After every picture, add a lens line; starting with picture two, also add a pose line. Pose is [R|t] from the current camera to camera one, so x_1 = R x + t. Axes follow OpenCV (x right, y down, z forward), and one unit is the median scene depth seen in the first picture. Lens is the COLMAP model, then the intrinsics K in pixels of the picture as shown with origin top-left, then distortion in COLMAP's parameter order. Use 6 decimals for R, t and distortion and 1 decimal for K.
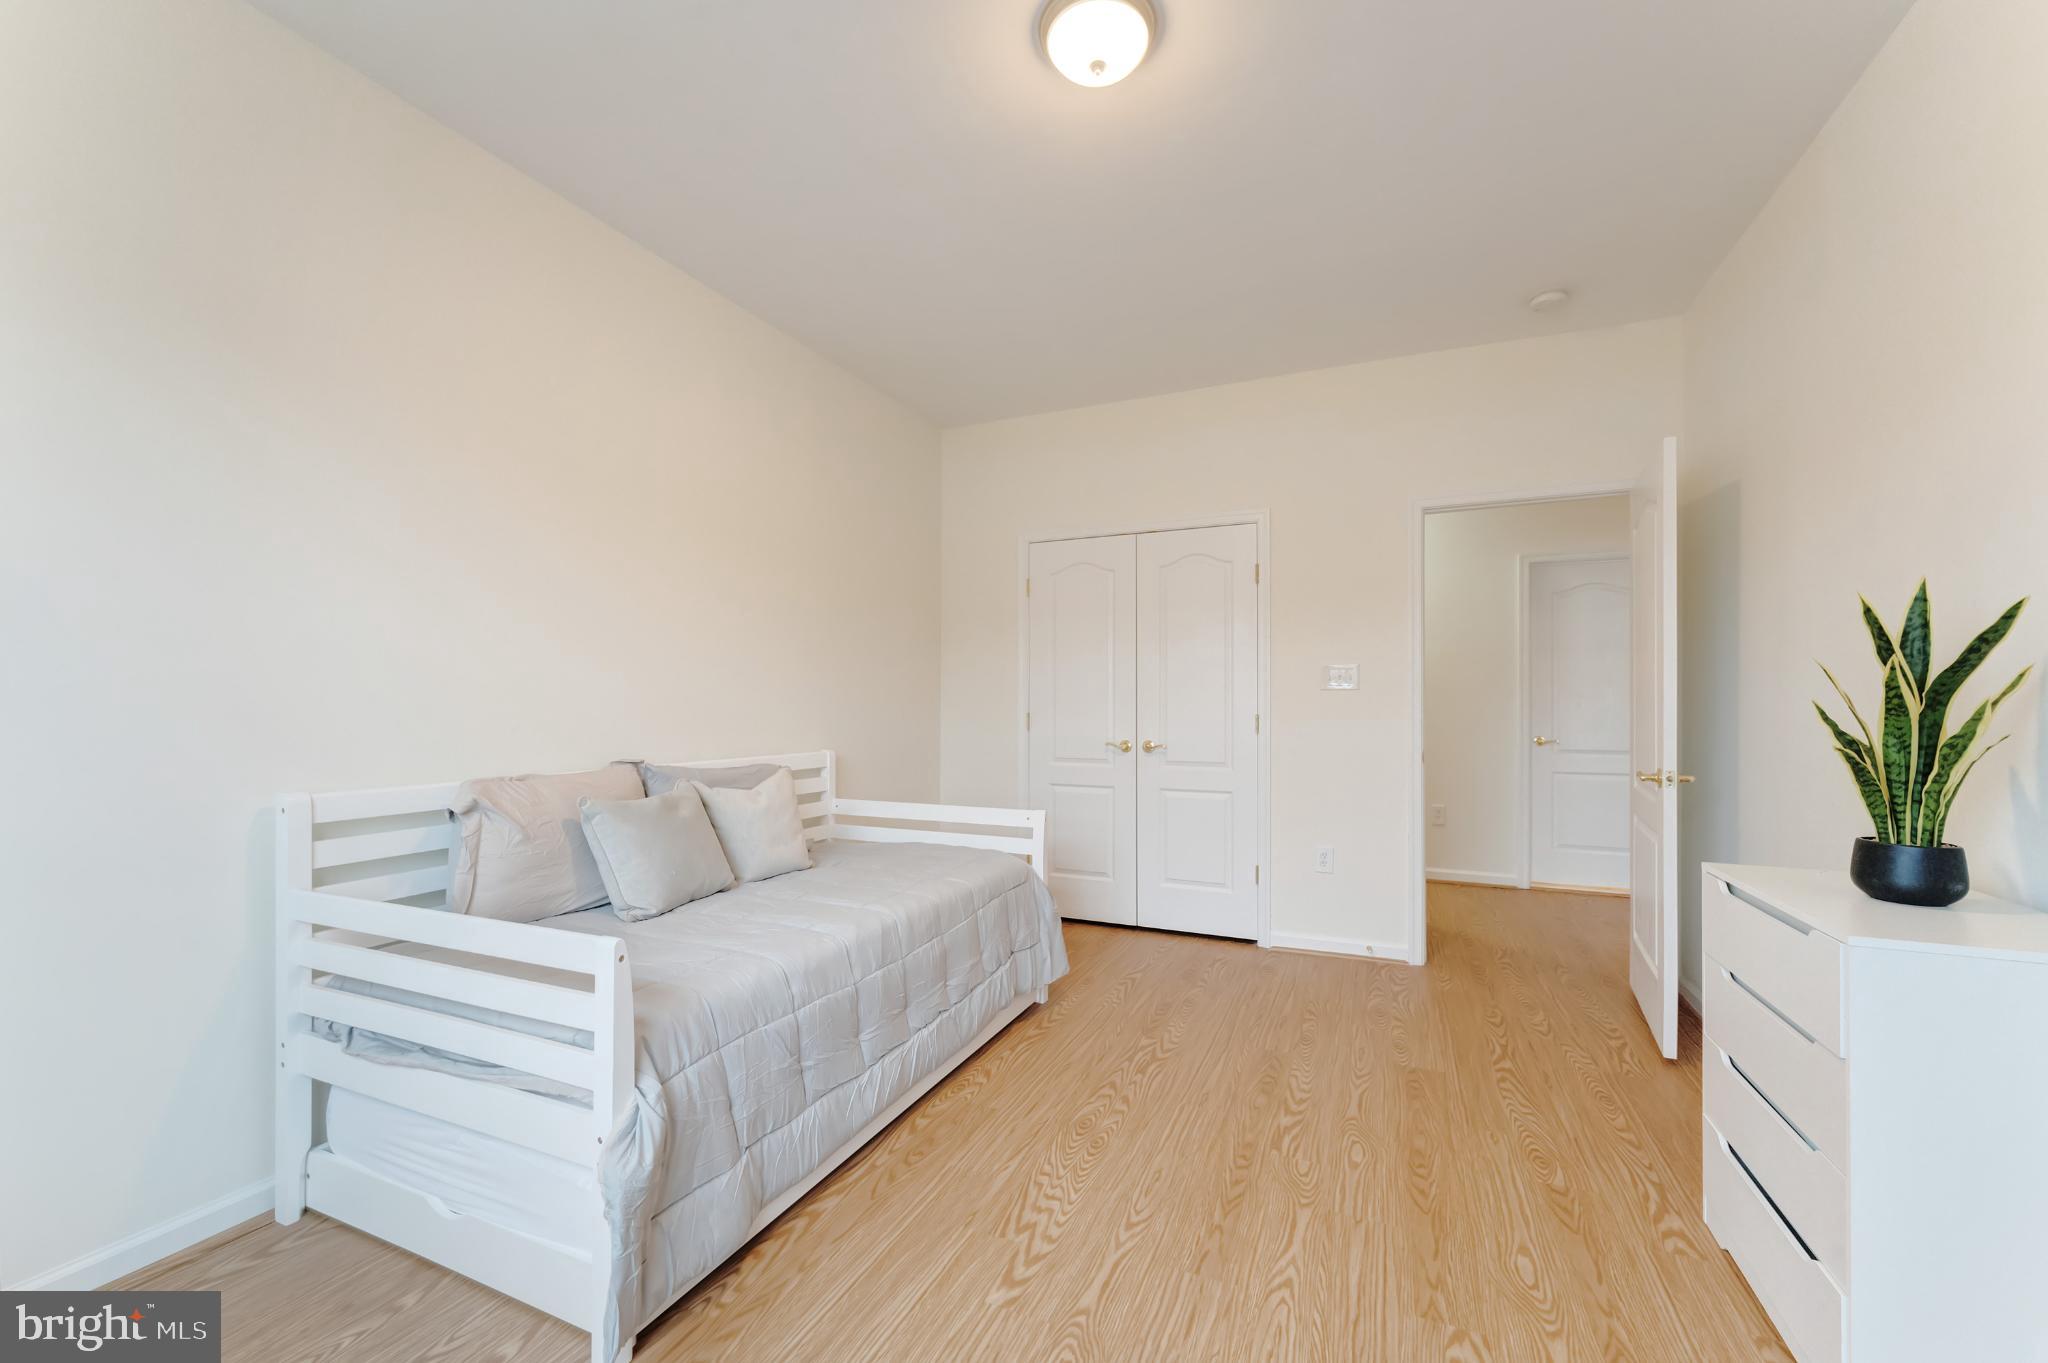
lens RADIAL K [[824.6, 0, 1025.0], [0, 824.6, 717.0], [0, 0, 1]] dist [0.000281, 0.000106]
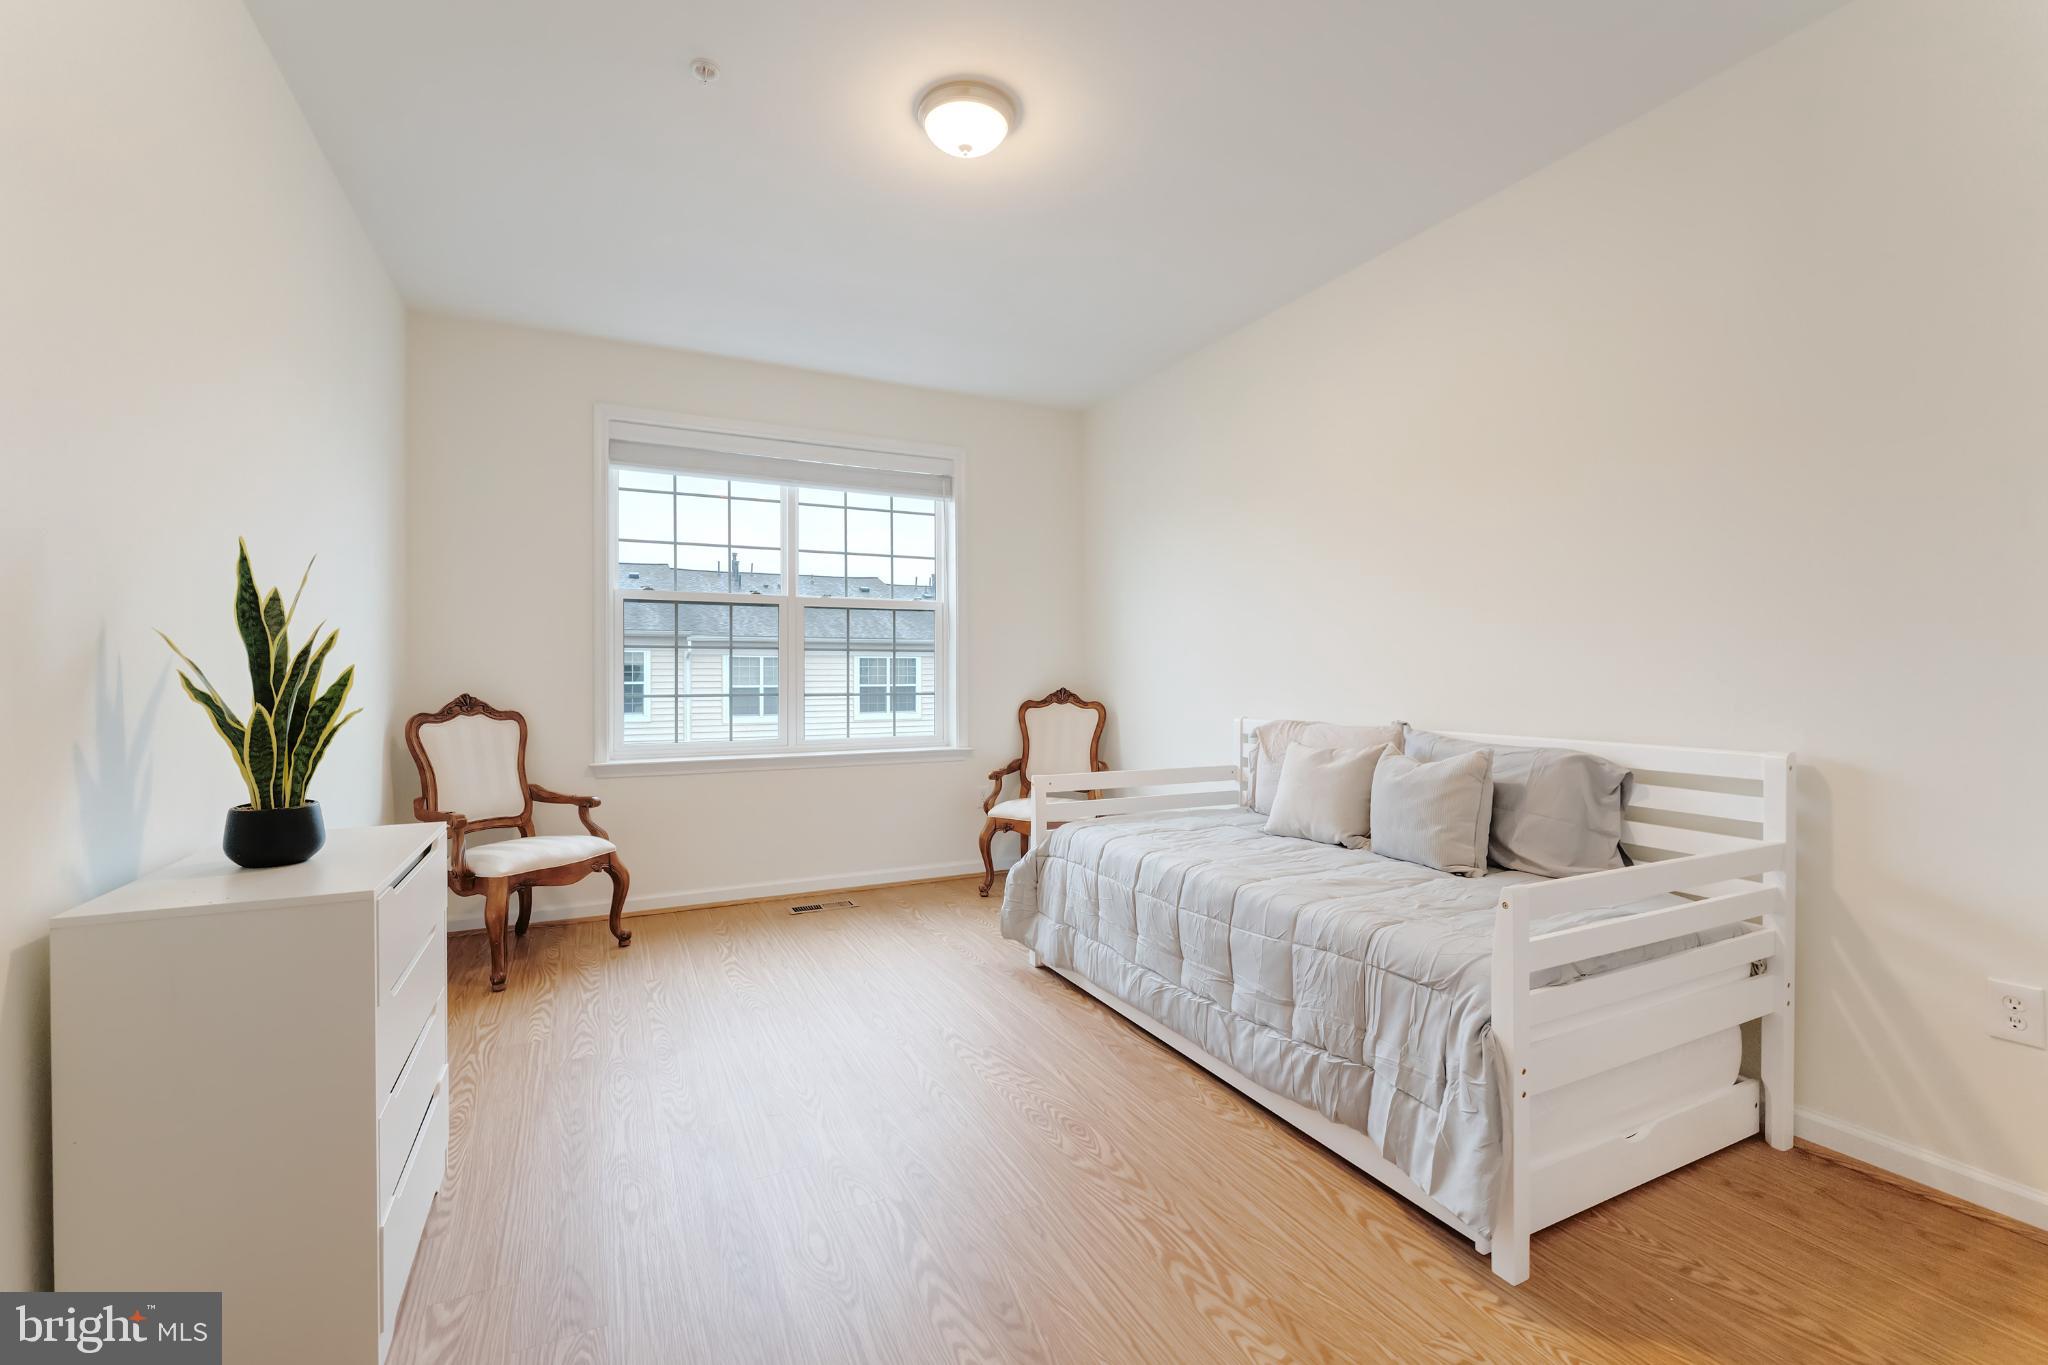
lens RADIAL K [[857.2, 0, 1019.3], [0, 857.2, 656.8], [0, 0, 1]] dist [-0.000488, -0.000060]
pose [[-0.644519, -0.016225, -0.764416, 1.036591], [-0.008359, 0.999865, -0.014175, -0.022871], [0.764542, -0.002746, -0.644568, 1.903012]]
